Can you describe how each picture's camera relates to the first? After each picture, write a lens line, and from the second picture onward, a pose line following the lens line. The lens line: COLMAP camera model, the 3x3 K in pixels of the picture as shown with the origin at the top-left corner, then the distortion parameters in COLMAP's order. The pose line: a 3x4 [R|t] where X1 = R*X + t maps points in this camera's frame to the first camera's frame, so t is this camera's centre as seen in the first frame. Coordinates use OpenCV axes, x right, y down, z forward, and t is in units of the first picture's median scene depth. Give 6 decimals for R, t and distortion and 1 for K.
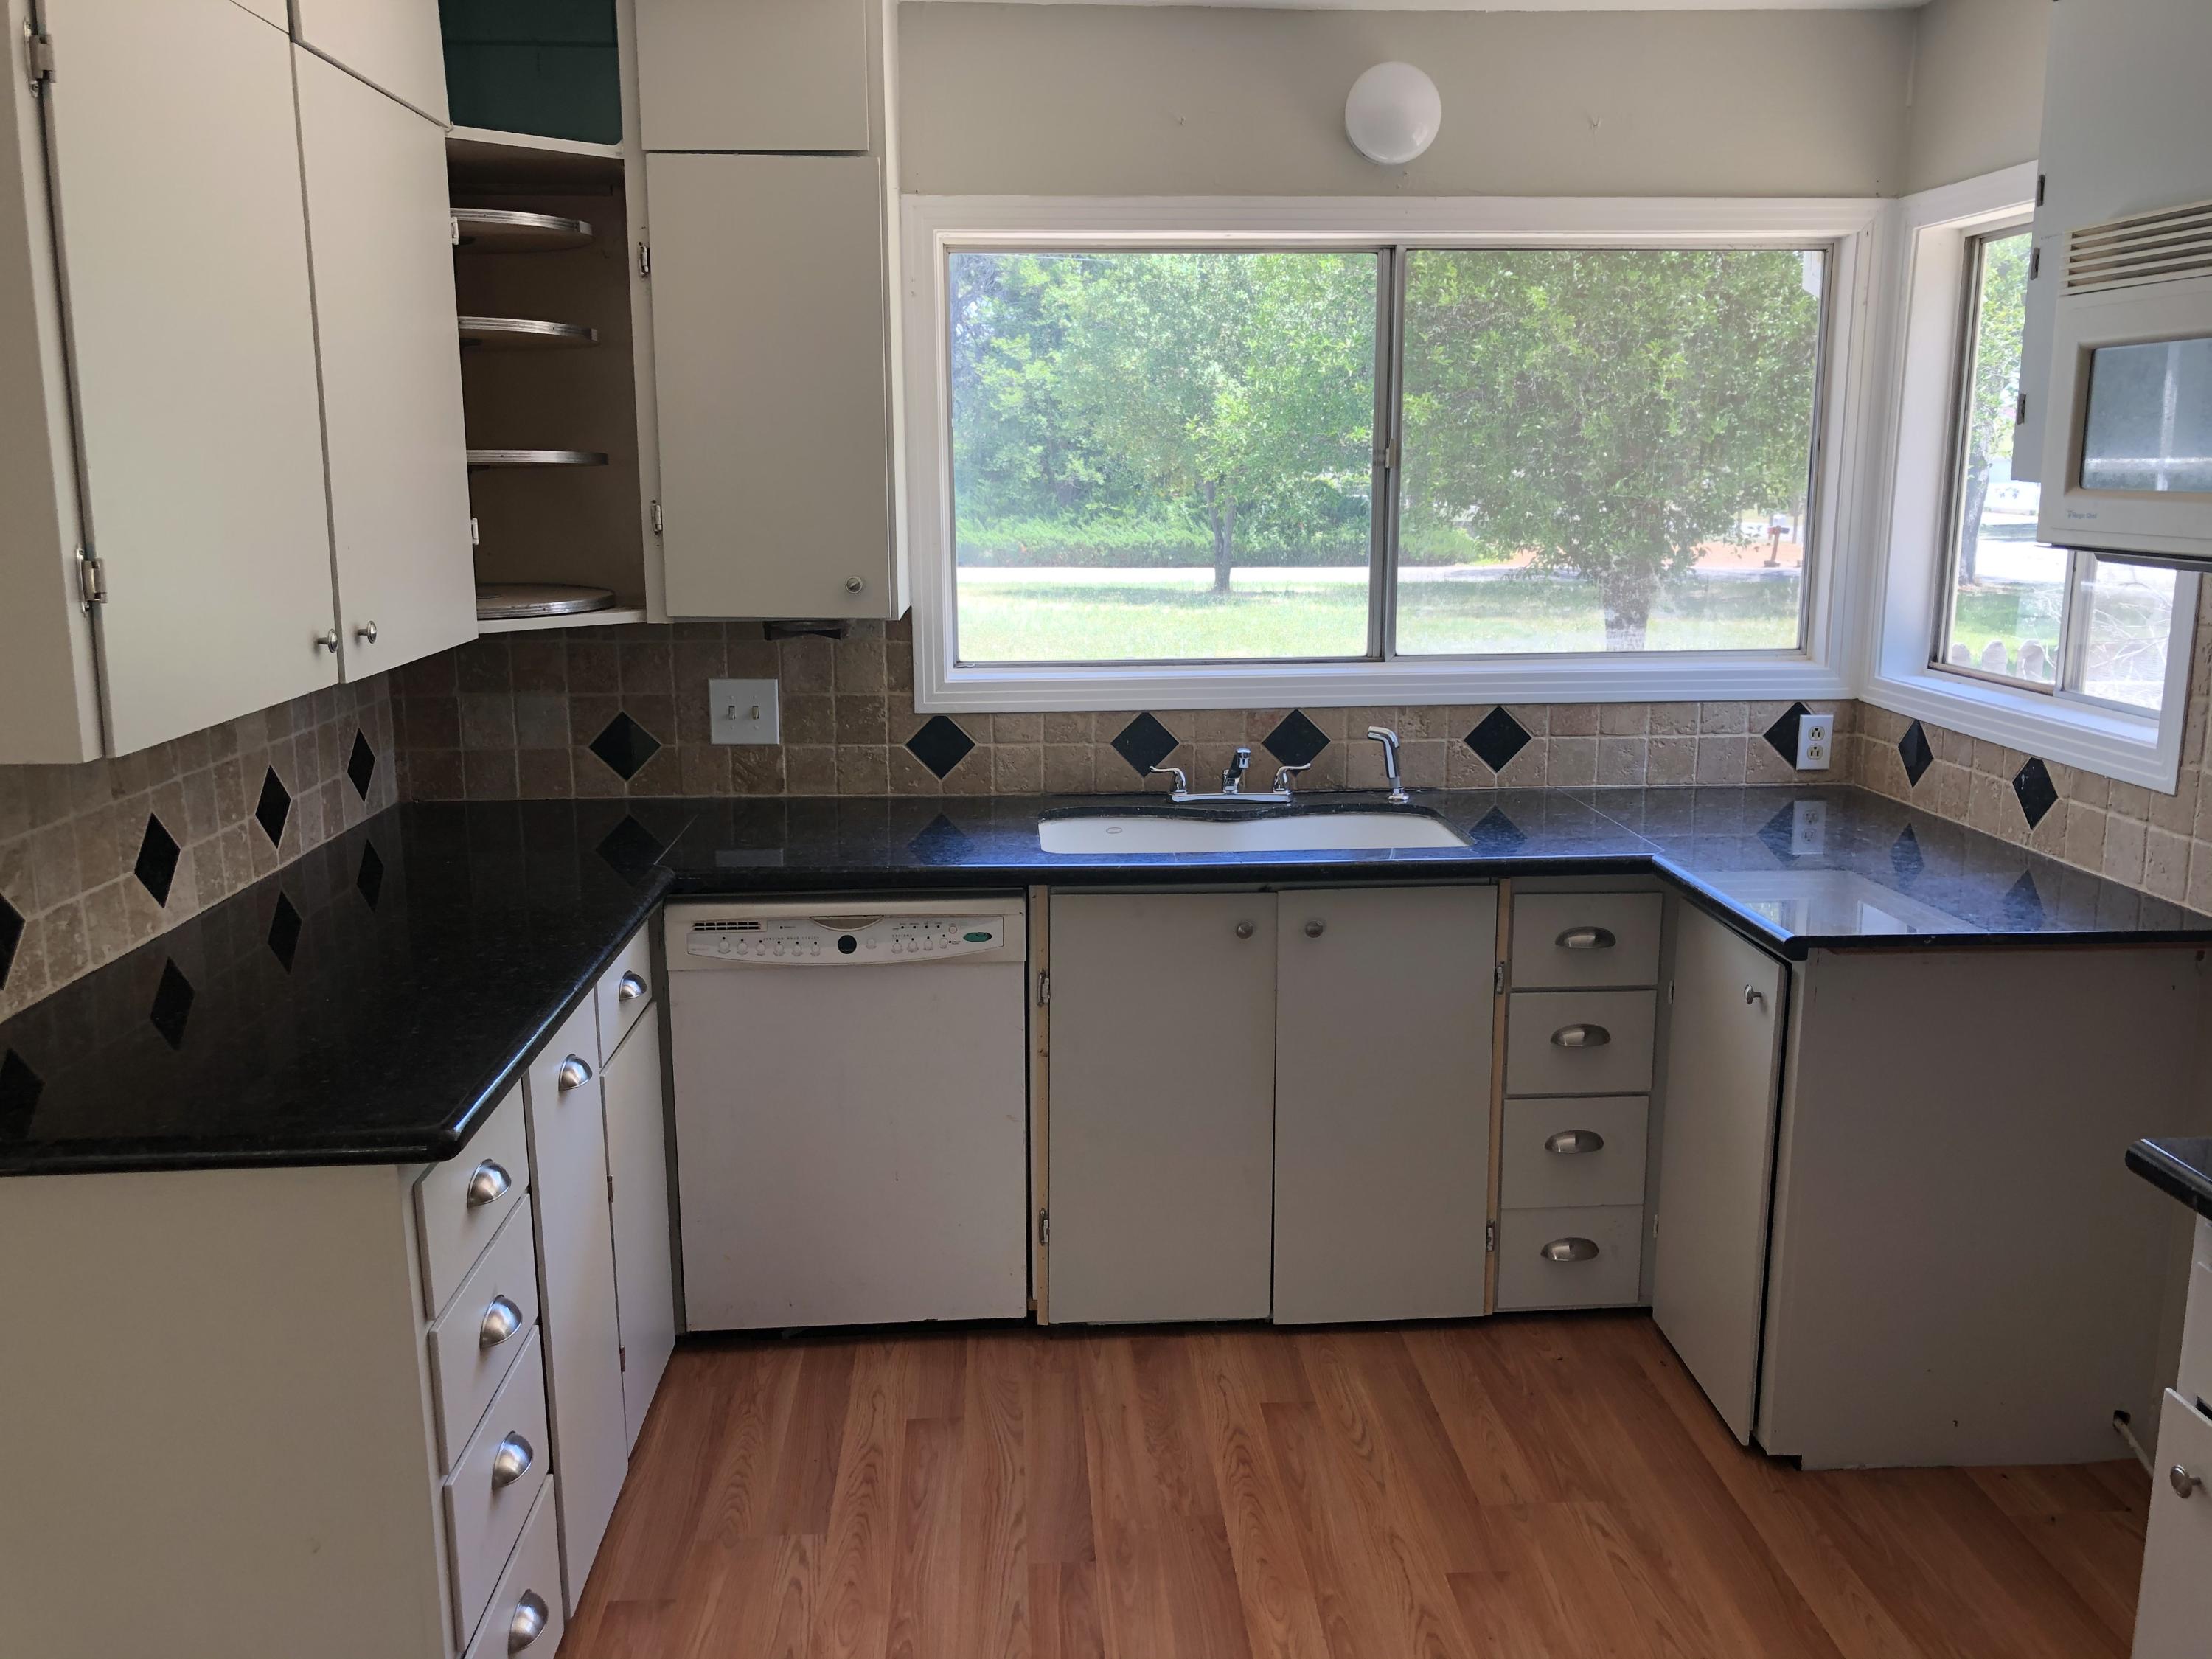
lens RADIAL K [[1809.8, 0, 1100.4], [0, 1809.8, 816.6], [0, 0, 1]] dist [0.031226, -0.021652]
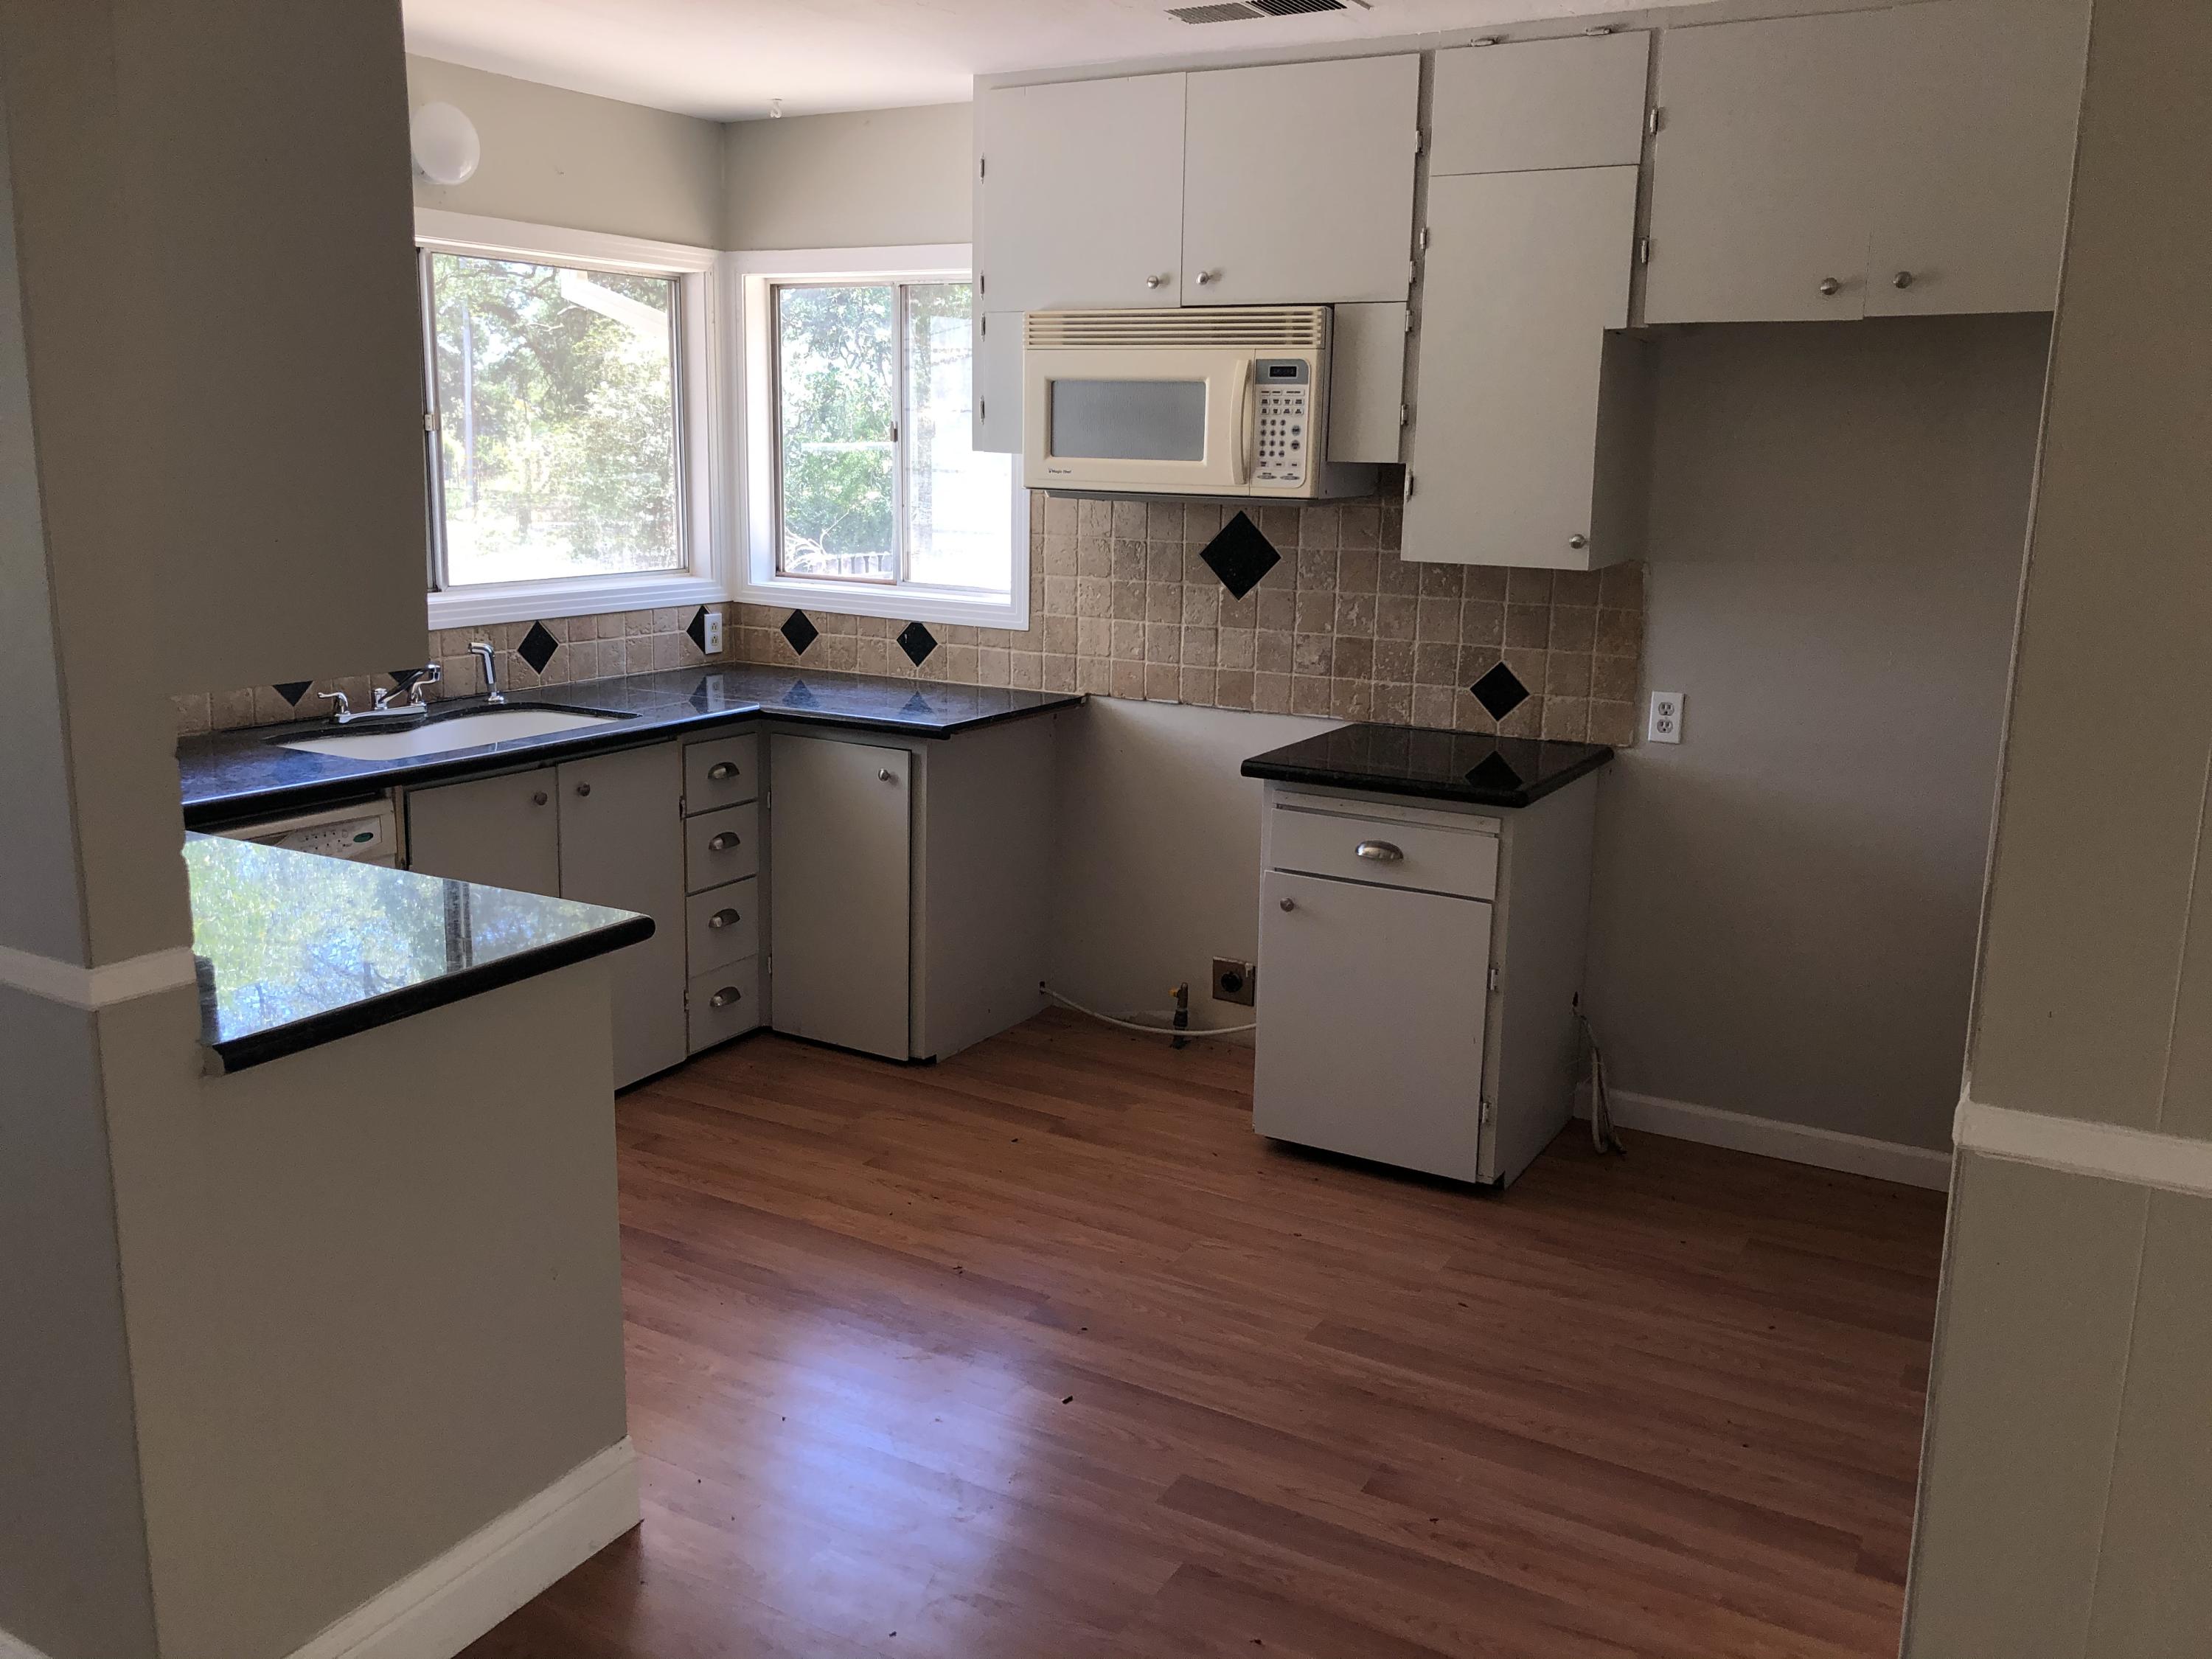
lens RADIAL K [[1767.6, 0, 1102.4], [0, 1767.6, 834.6], [0, 0, 1]] dist [-0.001025, -0.009528]
pose [[0.542342, -0.164223, 0.823951, -0.628192], [0.135430, 0.984973, 0.107173, 0.007255], [-0.829170, 0.053463, 0.556433, -0.007941]]
